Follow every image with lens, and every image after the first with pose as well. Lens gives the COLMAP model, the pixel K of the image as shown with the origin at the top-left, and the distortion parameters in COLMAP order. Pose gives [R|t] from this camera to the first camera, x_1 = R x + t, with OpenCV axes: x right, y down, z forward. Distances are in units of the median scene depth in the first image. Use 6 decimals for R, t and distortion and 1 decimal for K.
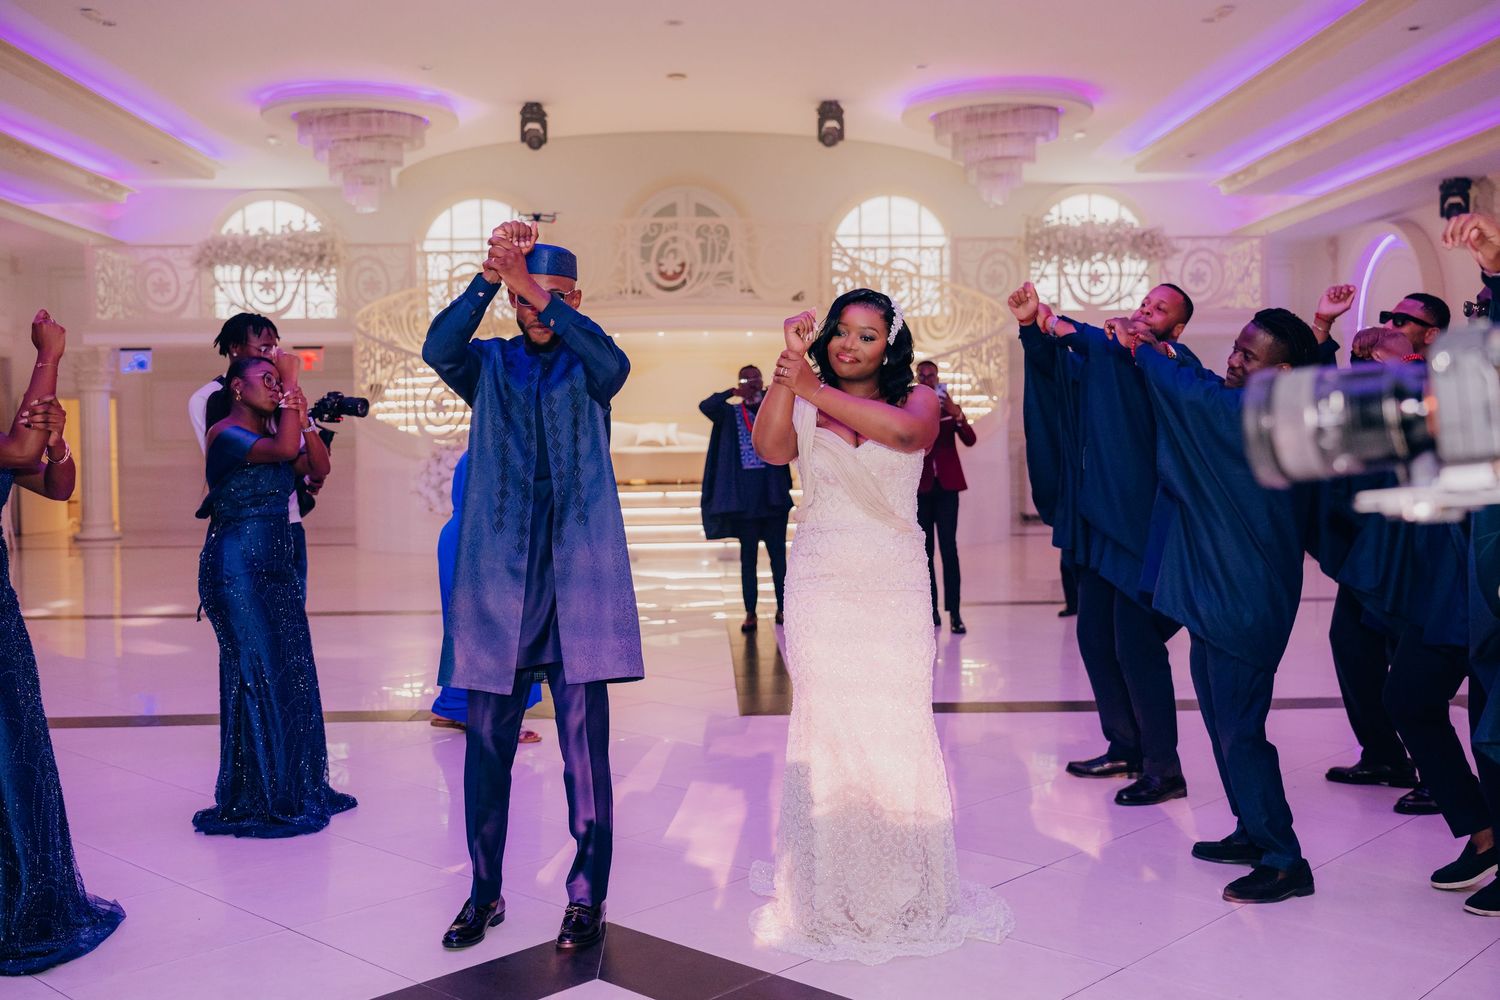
lens RADIAL K [[1501.0, 0, 750.0], [0, 1501.0, 500.0], [0, 0, 1]] dist [0.003459, -0.012484]
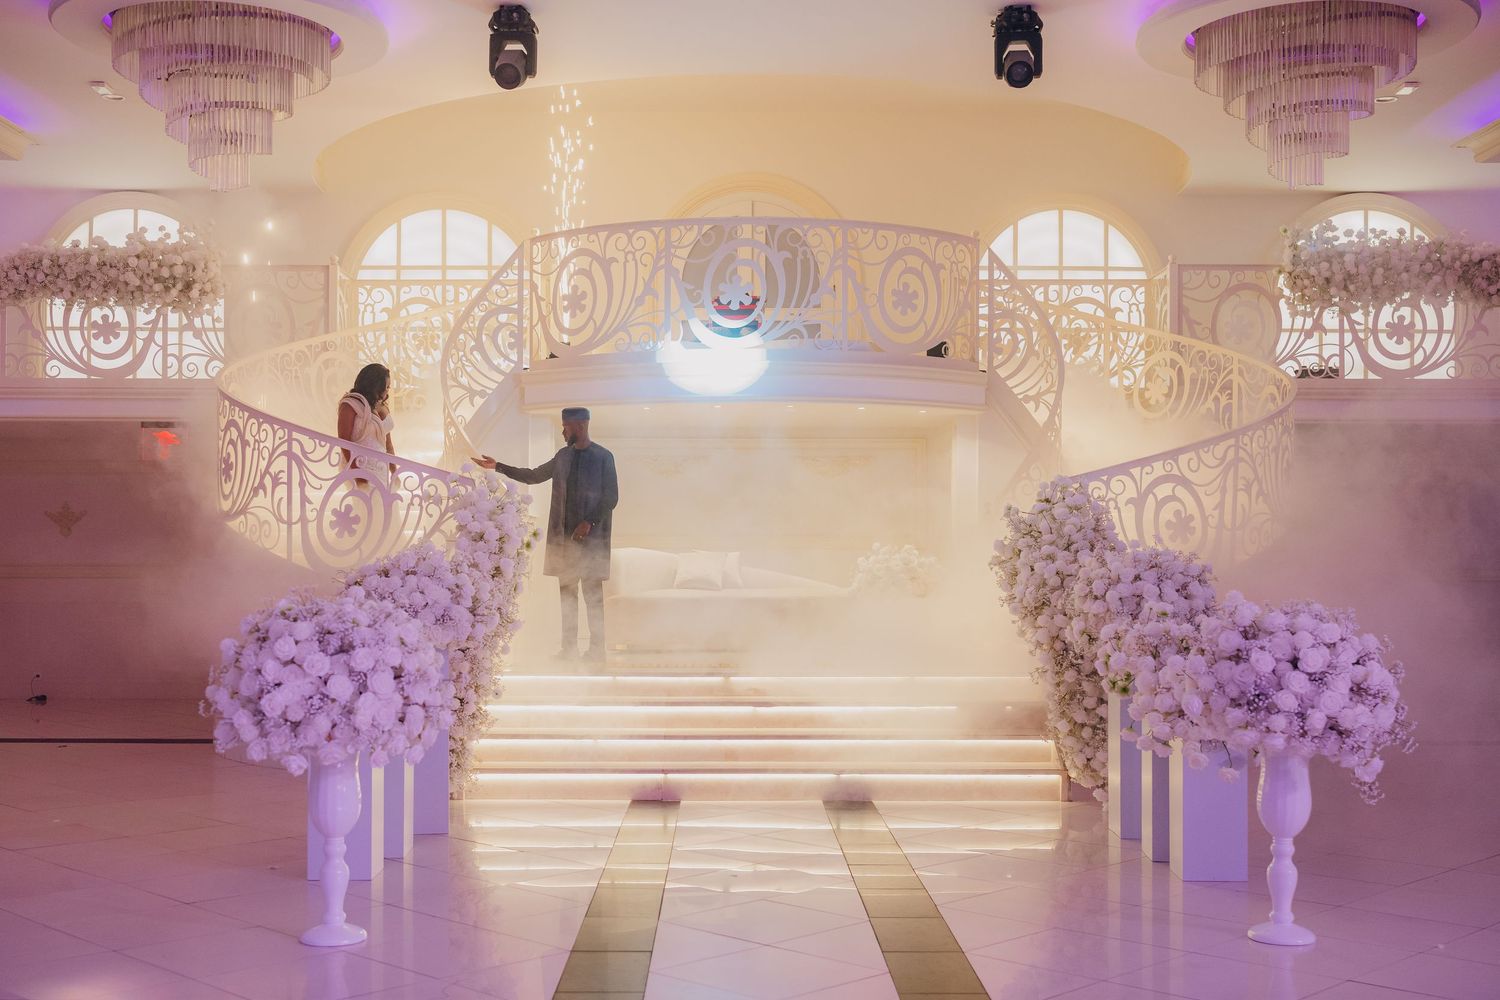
lens RADIAL K [[1530.7, 0, 741.4], [0, 1530.7, 557.4], [0, 0, 1]] dist [-0.008150, 0.001634]
pose [[0.999752, 0.013385, -0.017796, -0.035719], [-0.014032, 0.999225, -0.036764, -0.024345], [0.017290, 0.037005, 0.999166, 0.356396]]
